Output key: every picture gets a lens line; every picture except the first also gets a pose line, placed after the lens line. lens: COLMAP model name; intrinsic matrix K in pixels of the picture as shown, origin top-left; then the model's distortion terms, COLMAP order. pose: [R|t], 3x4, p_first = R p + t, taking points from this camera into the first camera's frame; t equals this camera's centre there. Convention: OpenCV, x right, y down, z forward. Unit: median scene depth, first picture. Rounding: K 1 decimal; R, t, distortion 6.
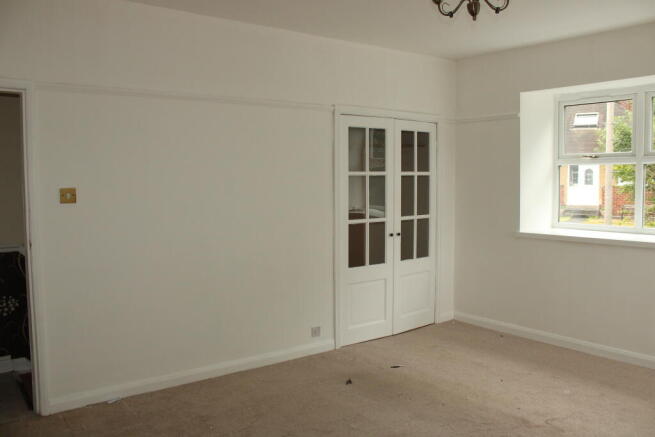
lens RADIAL K [[580.4, 0, 327.5], [0, 580.4, 218.5], [0, 0, 1]] dist [-0.001844, -0.001008]
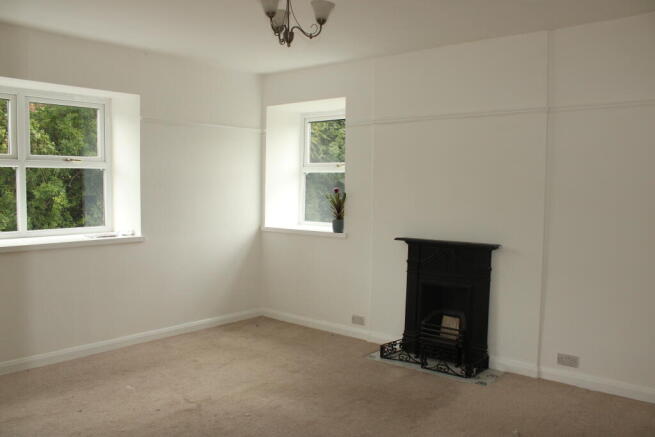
lens RADIAL K [[580.4, 0, 327.5], [0, 580.4, 218.5], [0, 0, 1]] dist [-0.001844, -0.001008]
pose [[-0.187622, -0.058058, 0.980524, -0.728631], [0.064416, 0.995375, 0.071264, -0.059415], [-0.980127, 0.076532, -0.183015, 0.914785]]
